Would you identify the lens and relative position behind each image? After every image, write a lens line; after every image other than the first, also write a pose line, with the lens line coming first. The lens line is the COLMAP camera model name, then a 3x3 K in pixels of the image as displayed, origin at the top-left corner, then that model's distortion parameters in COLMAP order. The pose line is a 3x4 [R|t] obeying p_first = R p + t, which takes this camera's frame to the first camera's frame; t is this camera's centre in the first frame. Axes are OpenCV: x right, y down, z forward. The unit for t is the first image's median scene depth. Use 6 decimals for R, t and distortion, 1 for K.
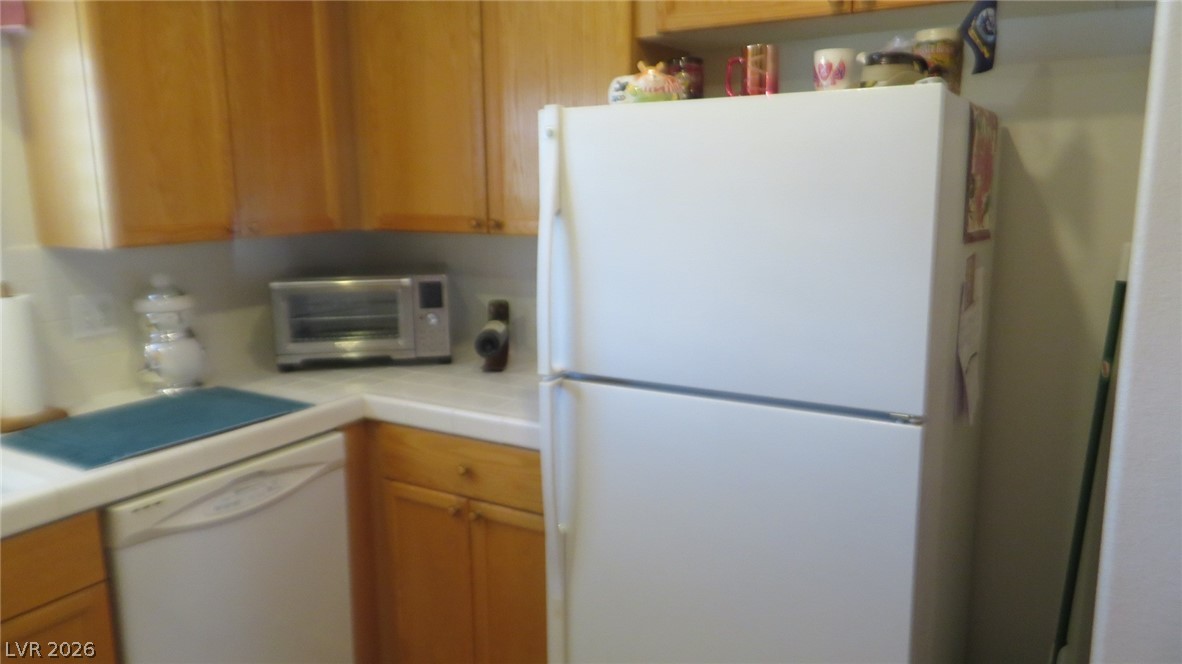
lens RADIAL K [[851.8, 0, 588.3], [0, 851.8, 328.2], [0, 0, 1]] dist [0.007539, 0.000603]
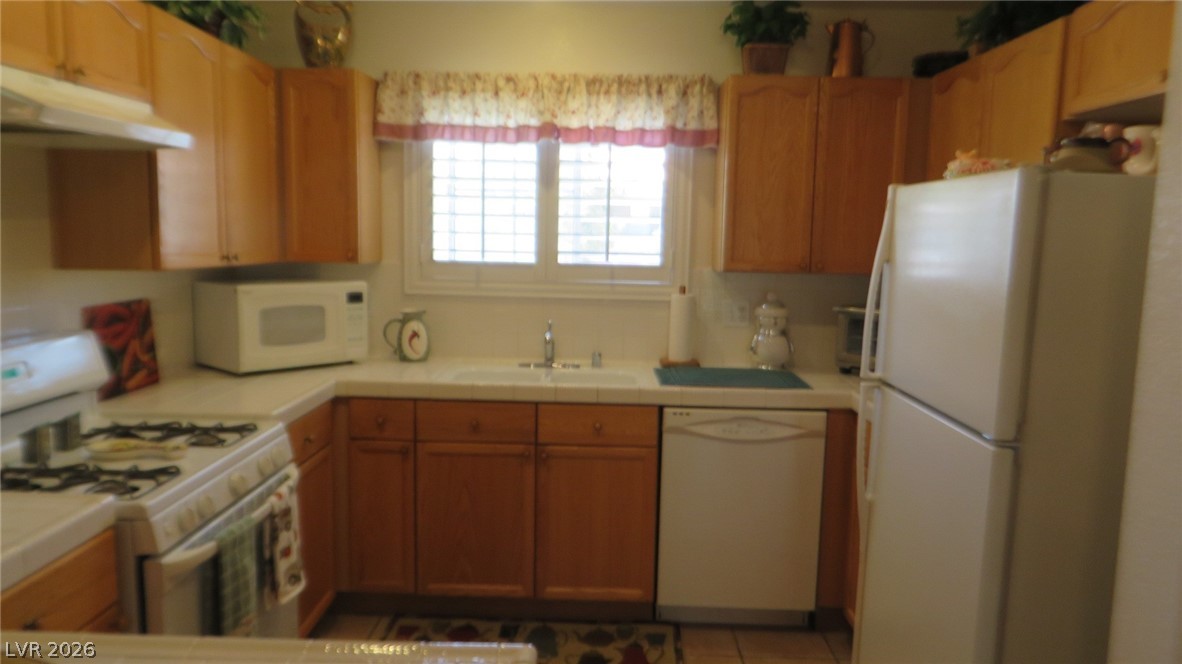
lens RADIAL K [[851.8, 0, 588.3], [0, 851.8, 328.2], [0, 0, 1]] dist [0.007539, 0.000603]
pose [[0.489749, 0.121723, -0.863325, 0.735268], [-0.173848, 0.983955, 0.040110, -0.003164], [0.854355, 0.130444, 0.503052, -0.067059]]
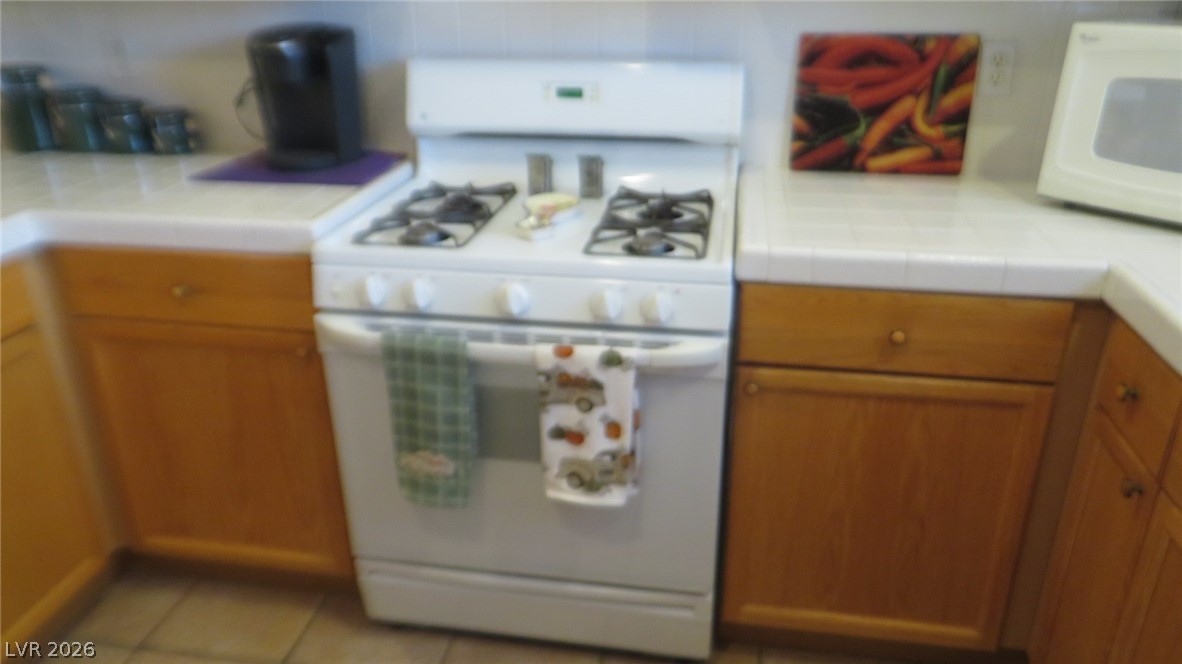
lens RADIAL K [[851.8, 0, 588.3], [0, 851.8, 328.2], [0, 0, 1]] dist [0.007539, 0.000603]
pose [[-0.933313, 0.162799, -0.320035, -0.158233], [-0.041397, 0.836578, 0.546282, -0.075286], [0.356669, 0.523101, -0.774050, 0.695474]]
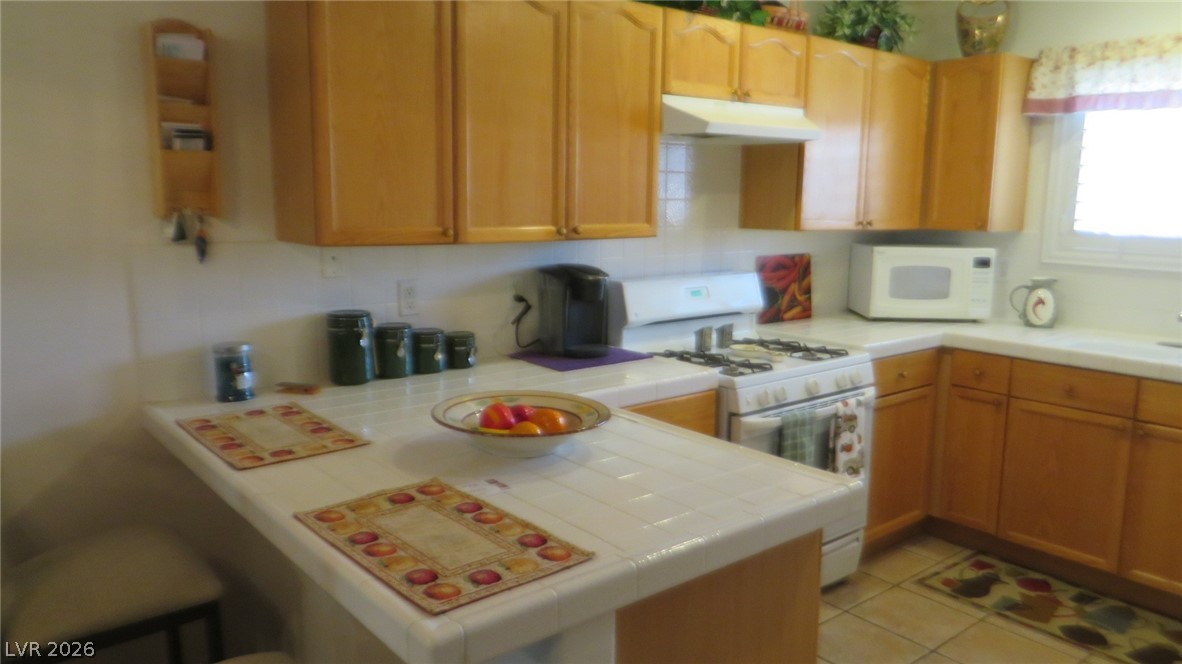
lens RADIAL K [[851.8, 0, 588.3], [0, 851.8, 328.2], [0, 0, 1]] dist [0.007539, 0.000603]
pose [[-0.347725, 0.154306, -0.924812, 1.074684], [-0.166600, 0.960500, 0.222901, -0.047687], [0.922676, 0.231582, -0.308282, 0.181432]]
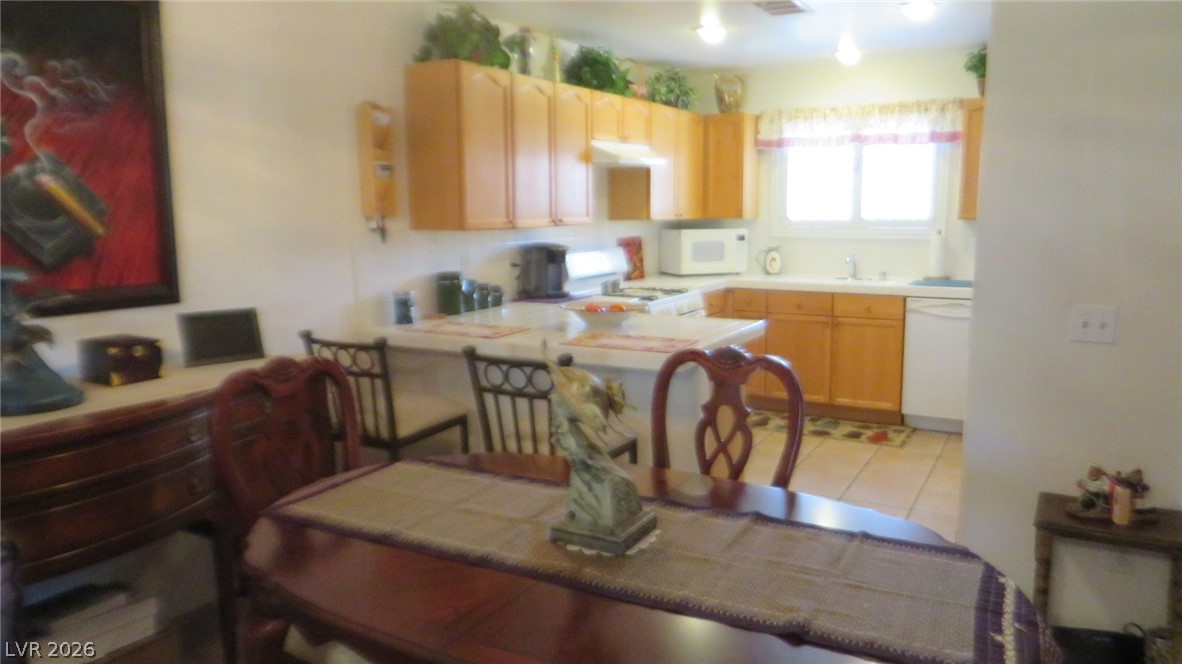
lens RADIAL K [[851.8, 0, 588.3], [0, 851.8, 328.2], [0, 0, 1]] dist [0.007539, 0.000603]
pose [[0.020155, 0.157872, -0.987254, 2.065815], [-0.162798, 0.974794, 0.152556, 0.022826], [0.986453, 0.157649, 0.045348, -0.244042]]
